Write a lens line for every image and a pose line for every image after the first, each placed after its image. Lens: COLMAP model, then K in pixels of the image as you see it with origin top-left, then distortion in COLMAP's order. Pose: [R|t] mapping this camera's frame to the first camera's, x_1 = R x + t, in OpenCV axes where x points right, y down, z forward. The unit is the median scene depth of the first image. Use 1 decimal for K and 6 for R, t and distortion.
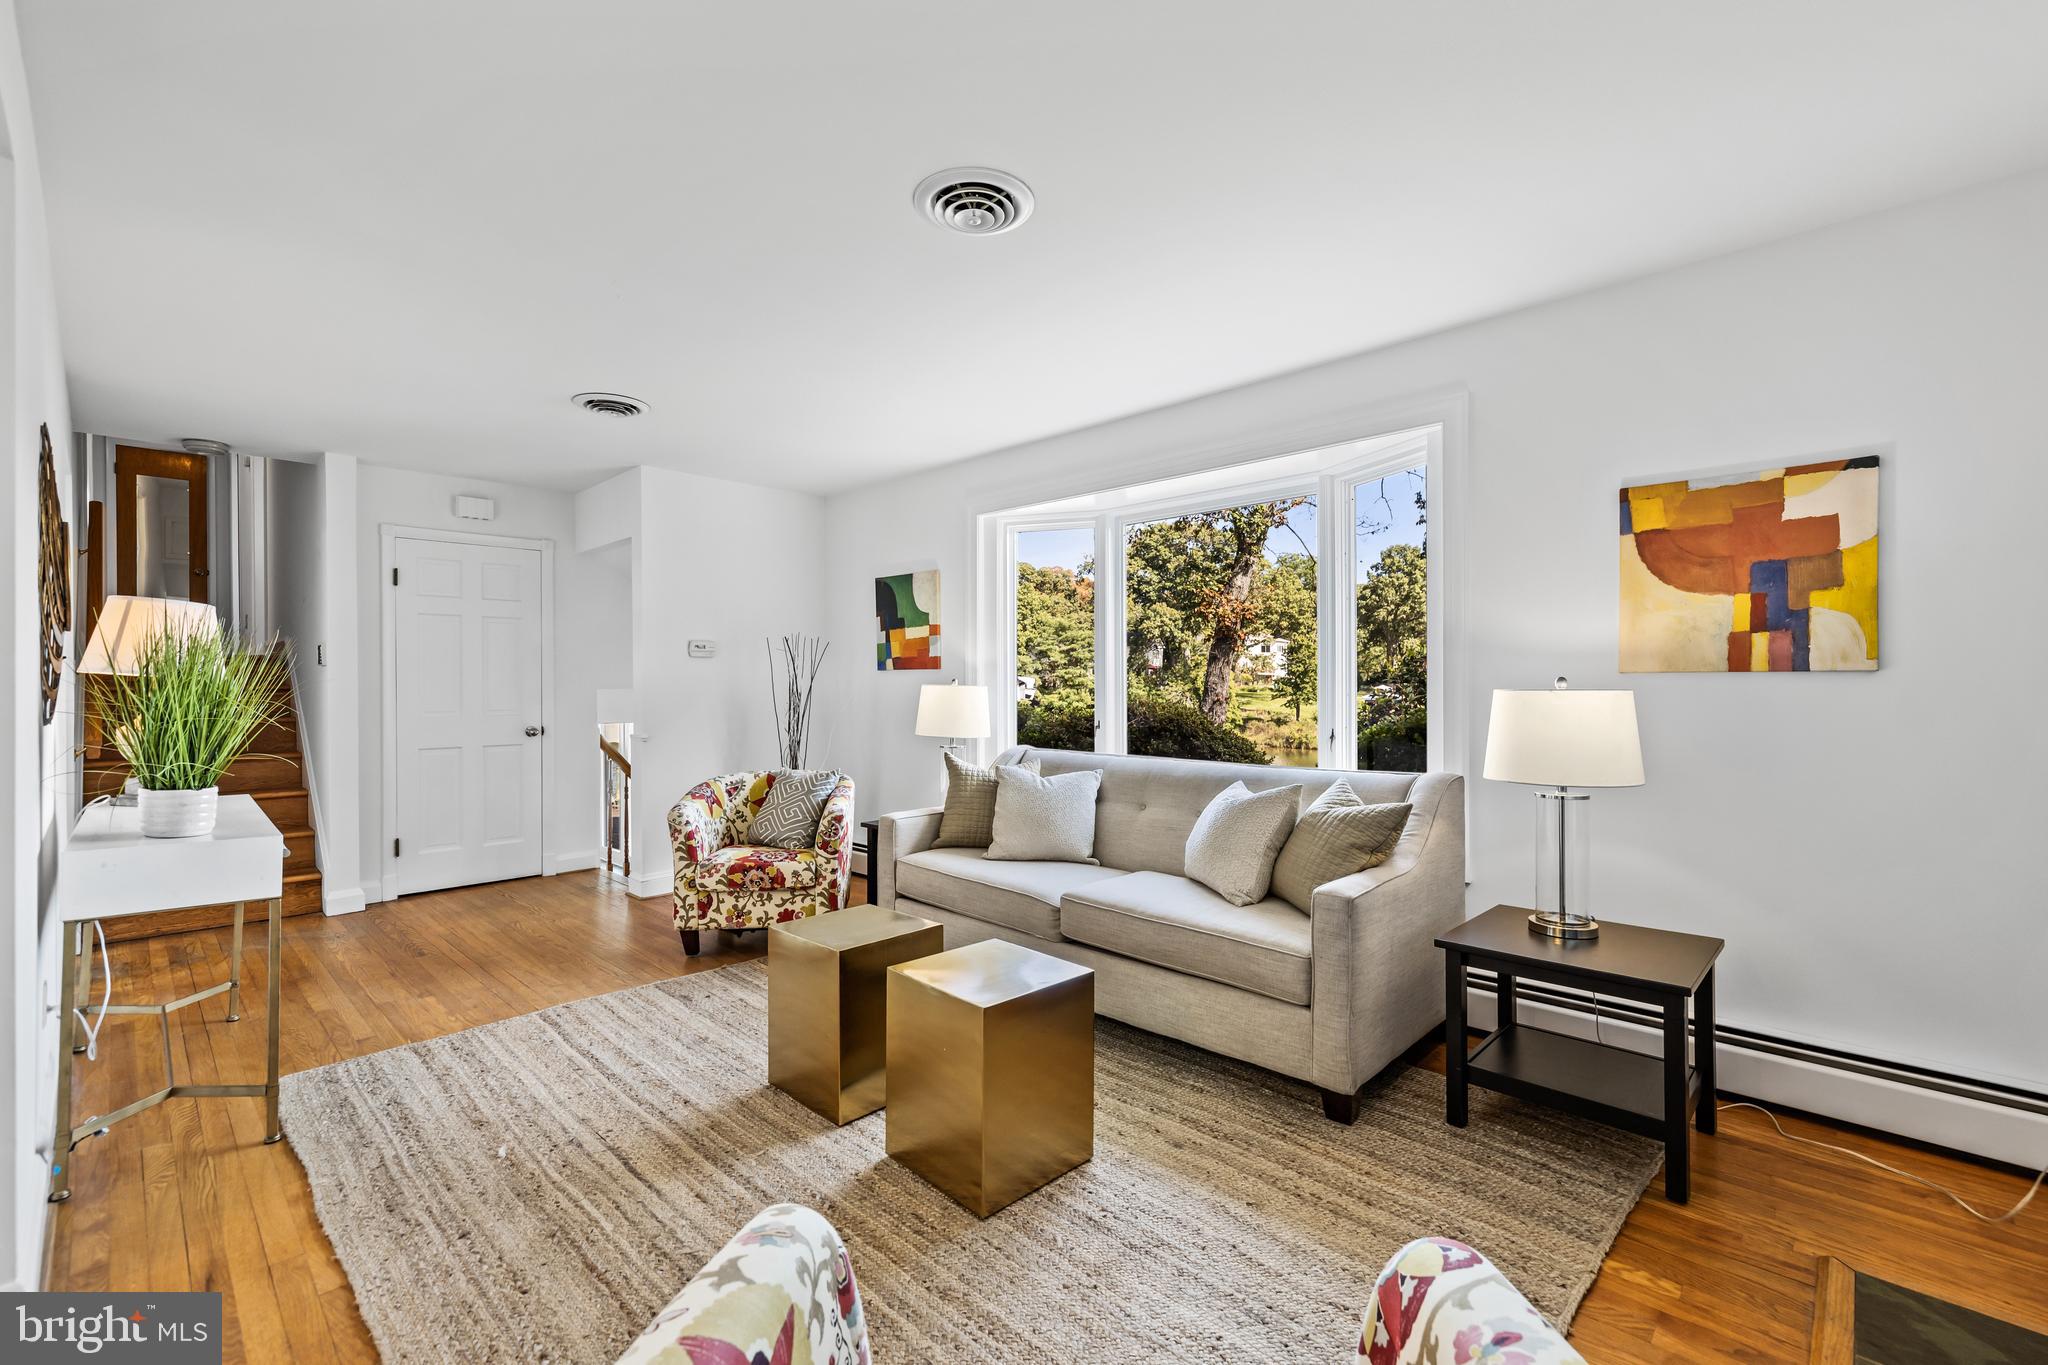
lens RADIAL K [[877.6, 0, 1011.3], [0, 877.6, 682.5], [0, 0, 1]] dist [0.004041, 0.001964]
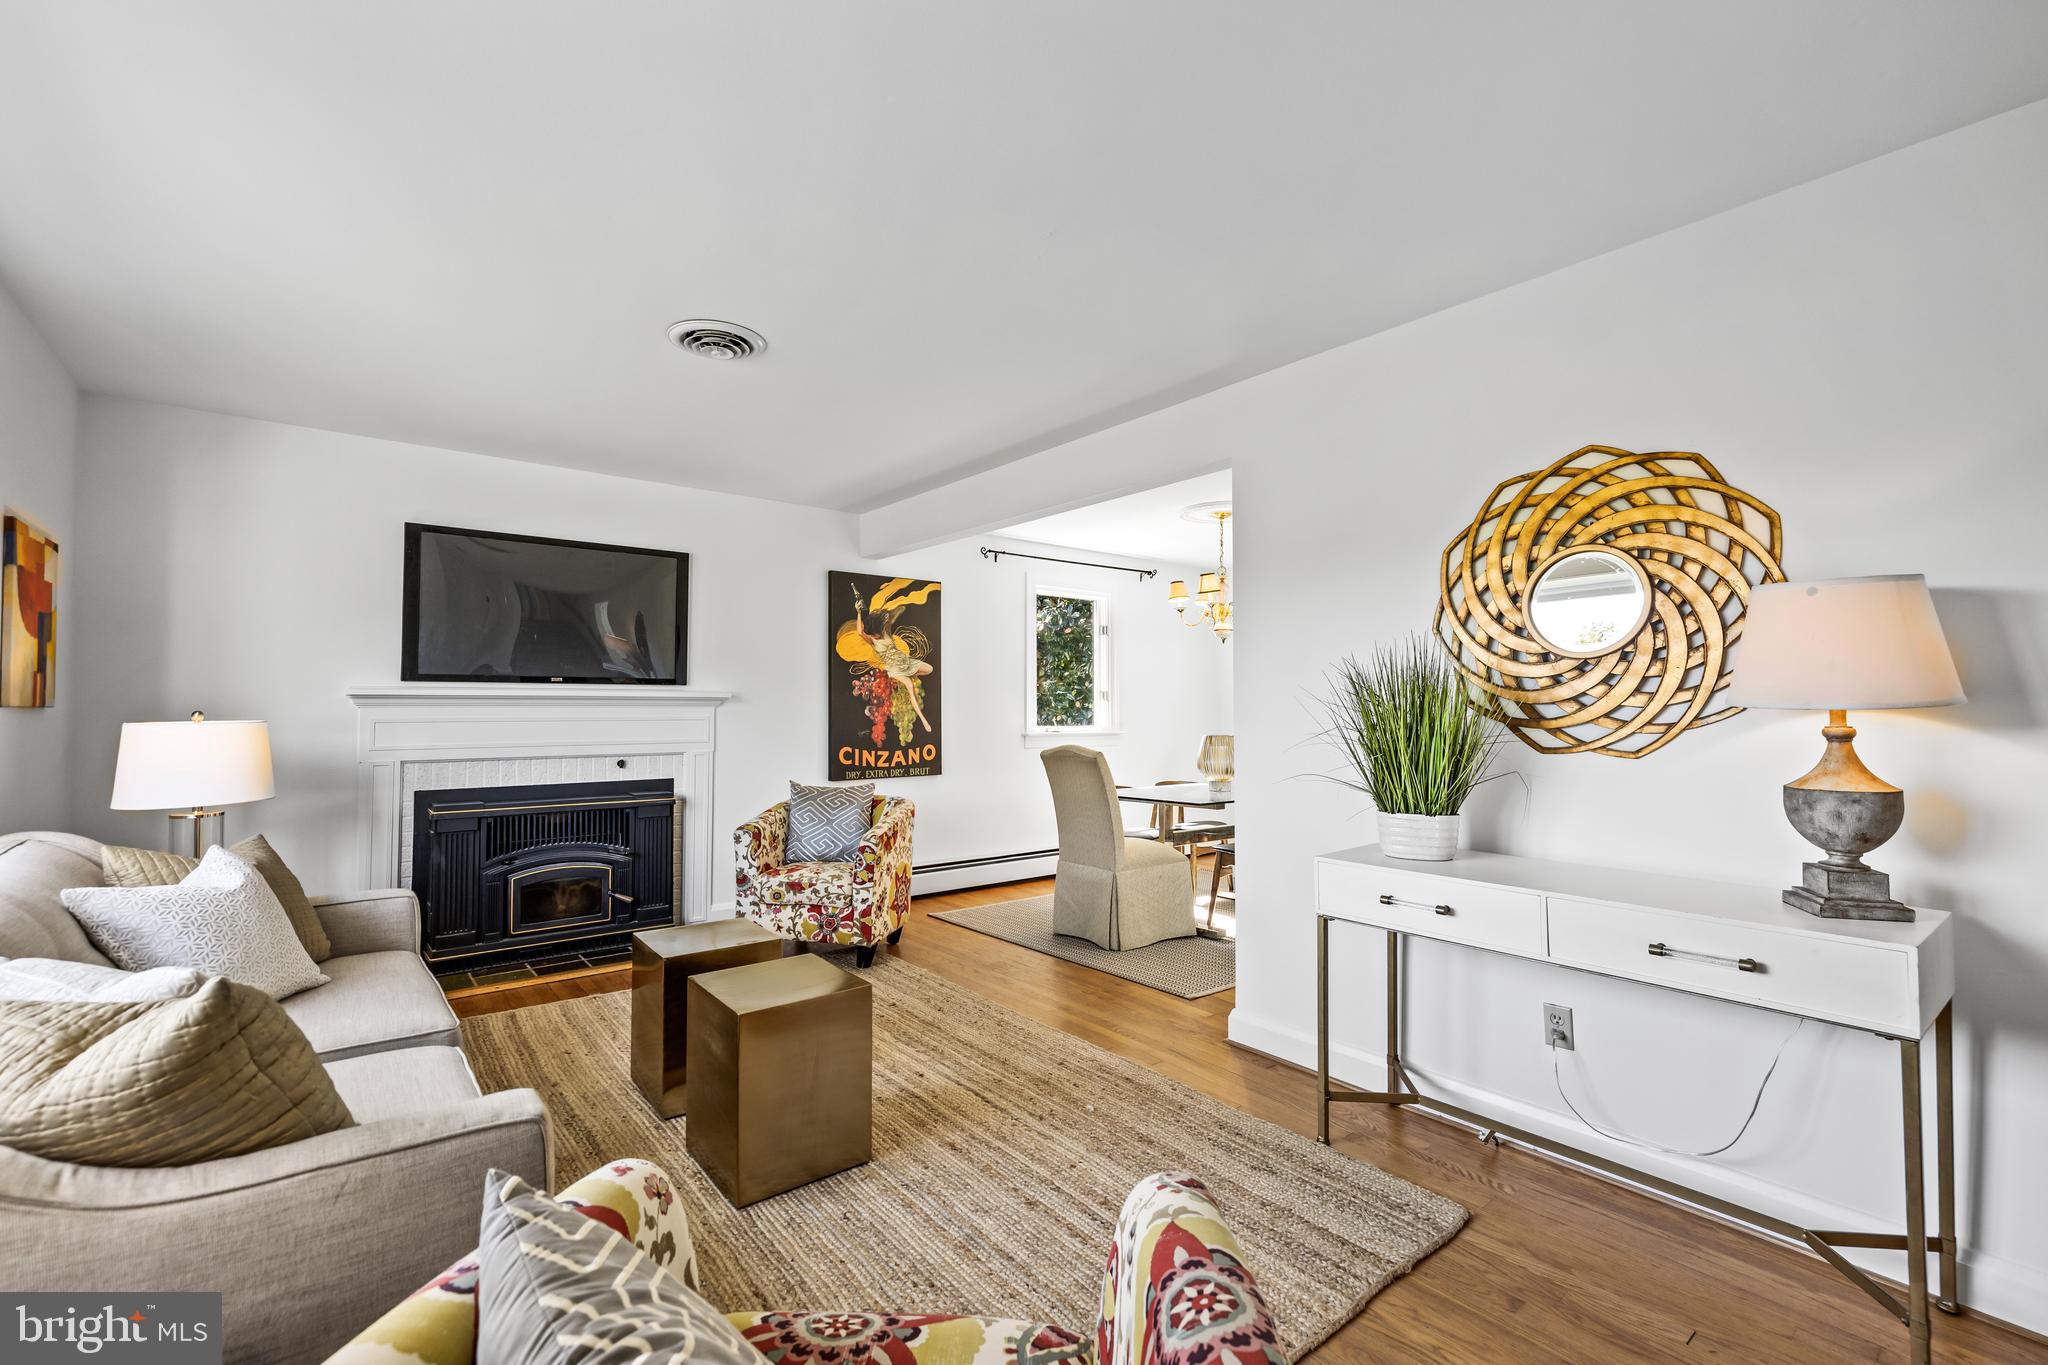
lens RADIAL K [[877.6, 0, 1015.2], [0, 877.6, 689.7], [0, 0, 1]] dist [0.004041, 0.001964]
pose [[-0.992823, 0.005089, 0.119484, -0.404848], [0.002145, 0.999691, -0.024757, -0.001548], [-0.119573, -0.024323, -0.992527, 1.431934]]
